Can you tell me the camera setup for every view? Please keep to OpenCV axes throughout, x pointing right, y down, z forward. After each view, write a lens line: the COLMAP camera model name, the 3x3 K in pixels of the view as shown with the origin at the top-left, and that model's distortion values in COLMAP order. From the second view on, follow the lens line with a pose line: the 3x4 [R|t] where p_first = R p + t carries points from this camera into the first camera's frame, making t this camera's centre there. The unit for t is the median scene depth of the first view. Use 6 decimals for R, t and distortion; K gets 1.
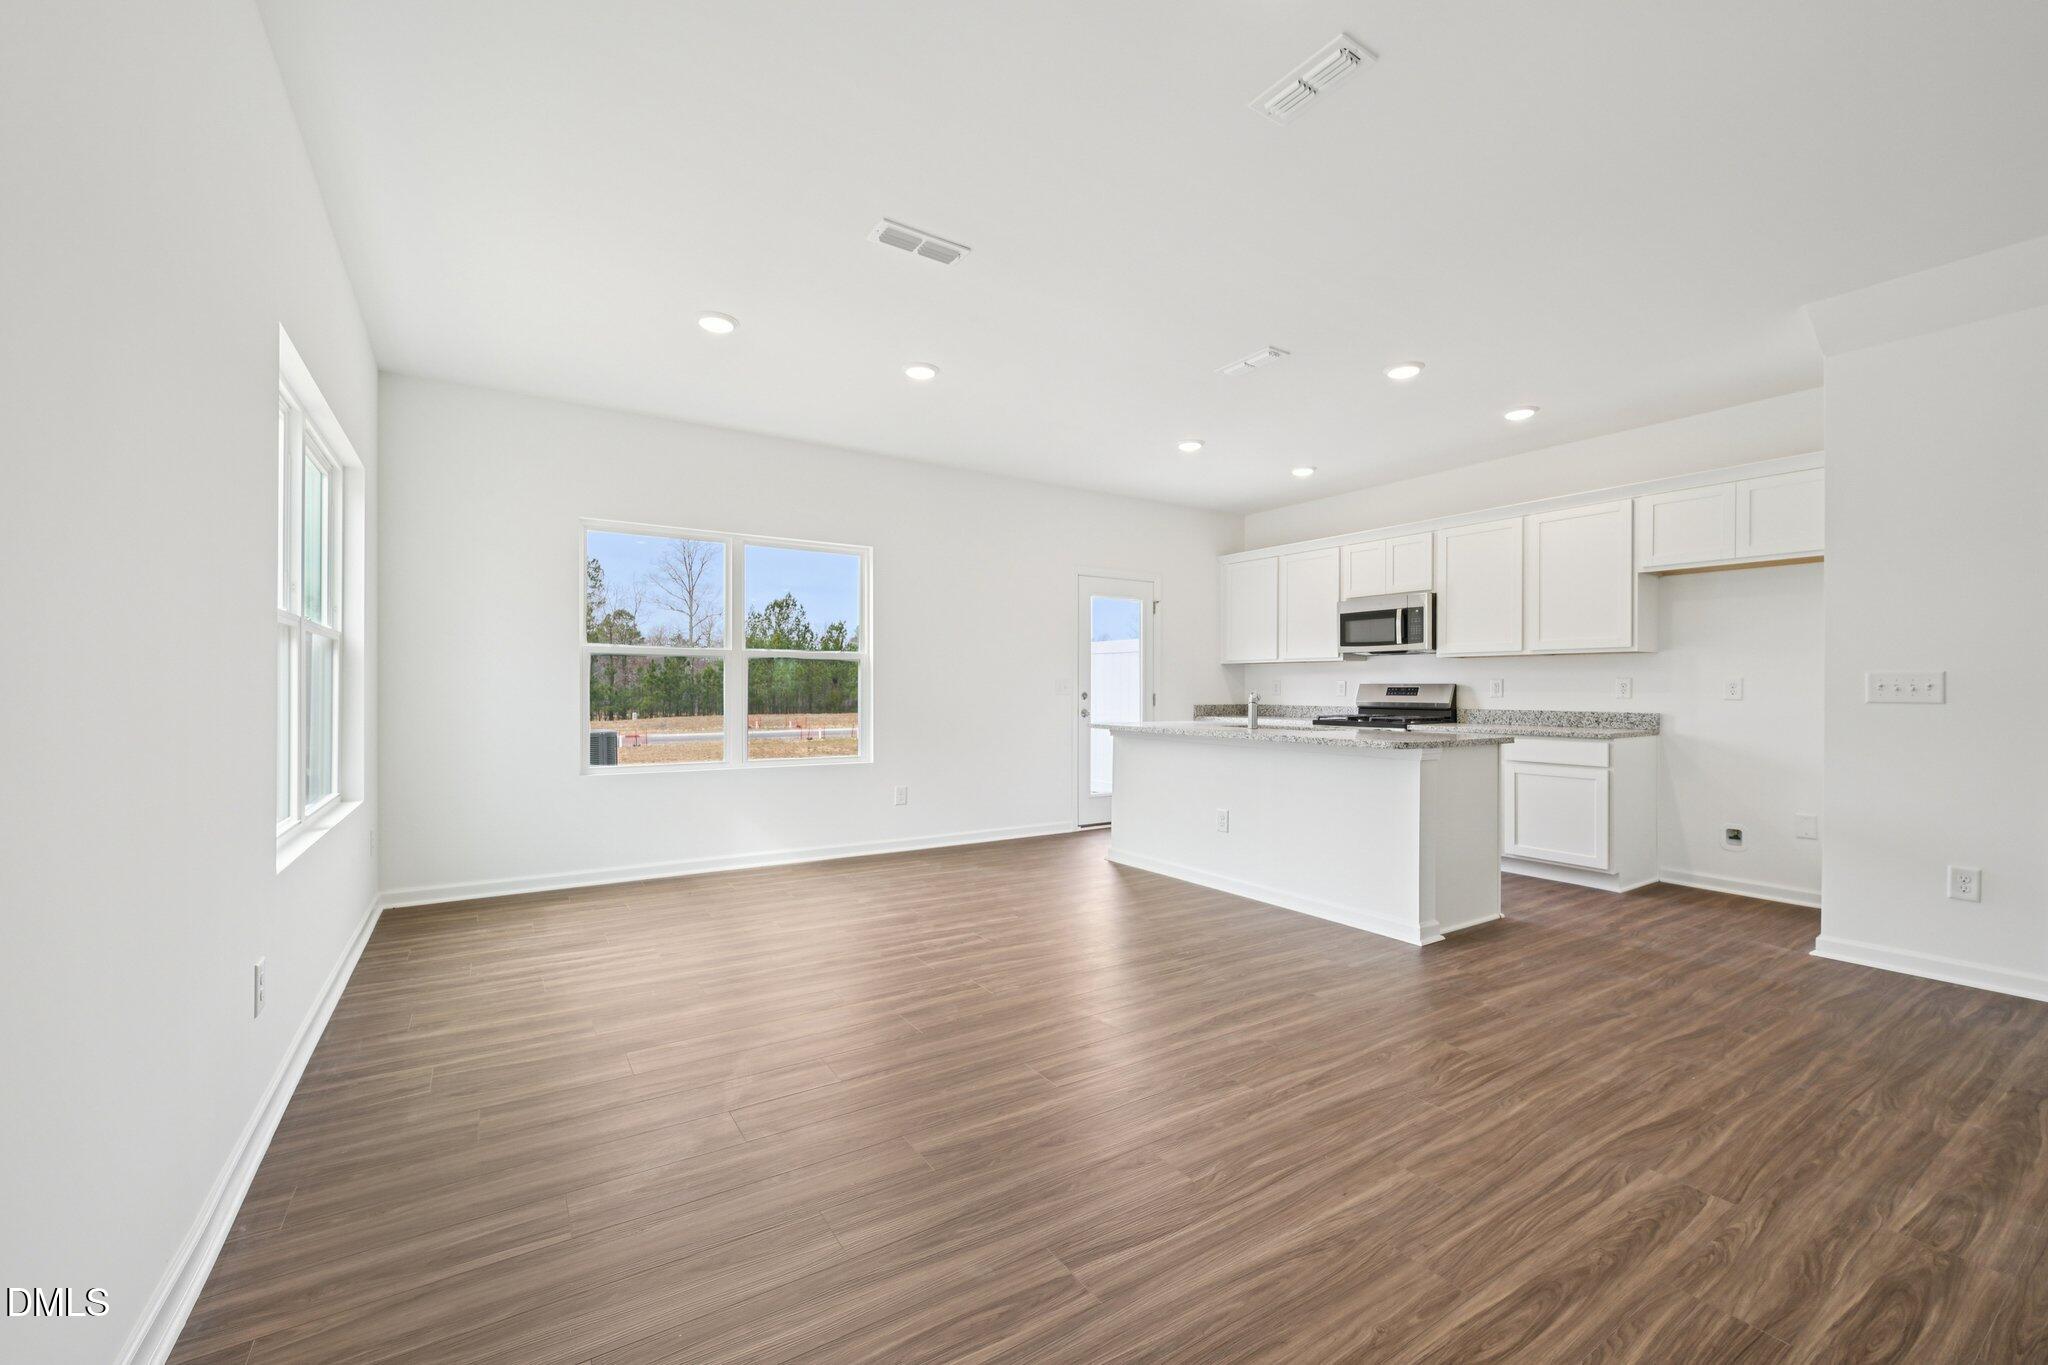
lens RADIAL K [[825.9, 0, 1025.6], [0, 825.9, 687.1], [0, 0, 1]] dist [-0.001591, -0.000121]
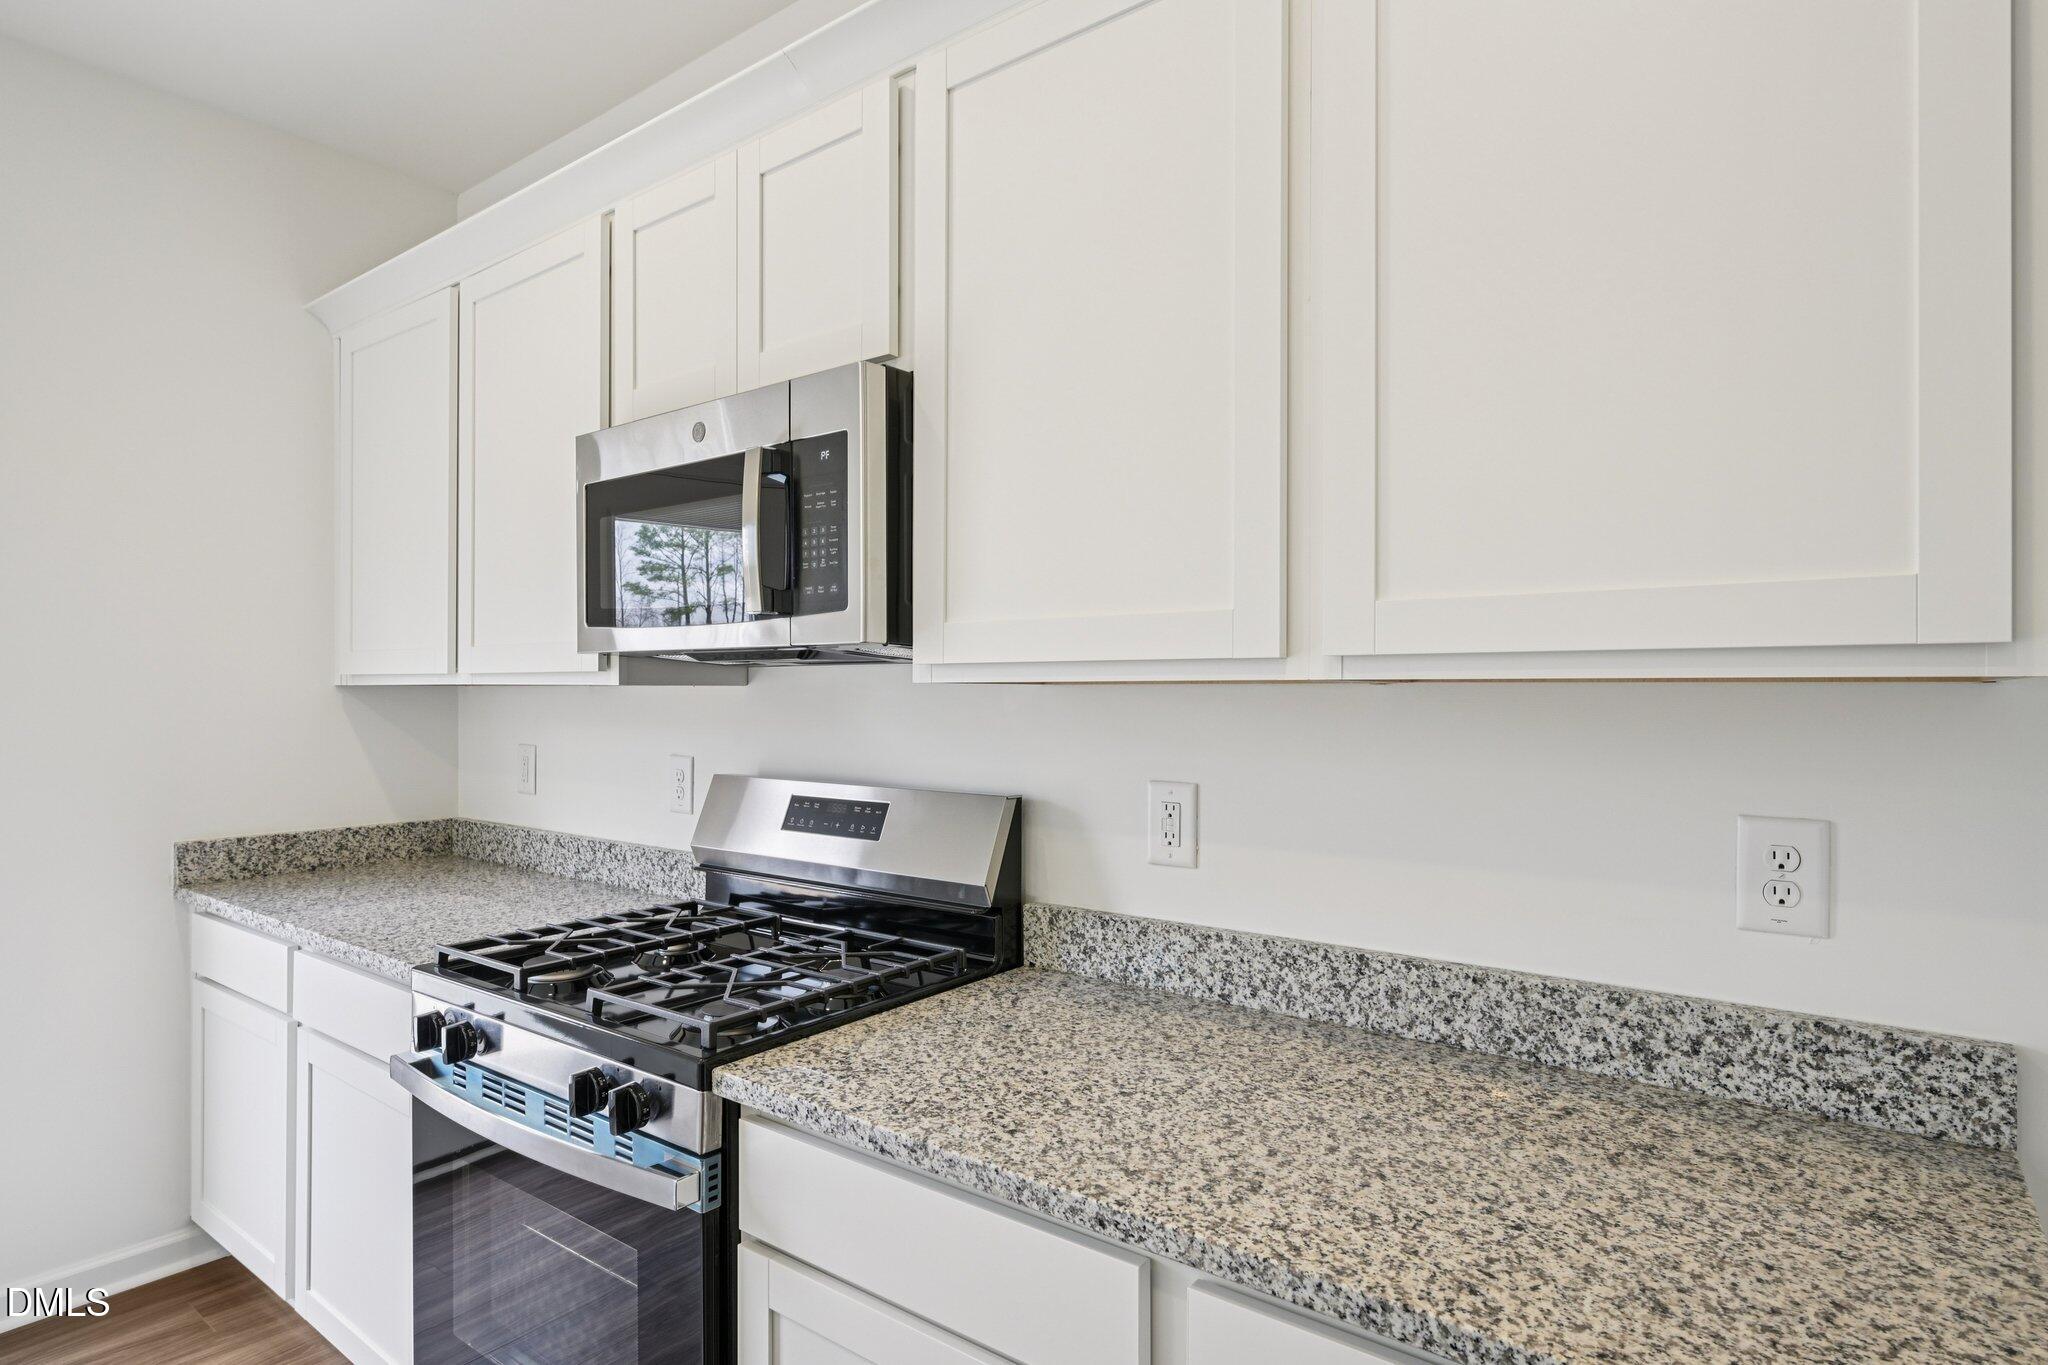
lens RADIAL K [[1086.8, 0, 1023.0], [0, 1086.8, 692.4], [0, 0, 1]] dist [-0.002606, -0.000360]
pose [[0.943206, -0.001622, 0.332205, 0.434614], [0.001086, 0.999998, 0.001800, -0.034007], [-0.332208, -0.001337, 0.943205, 0.736110]]
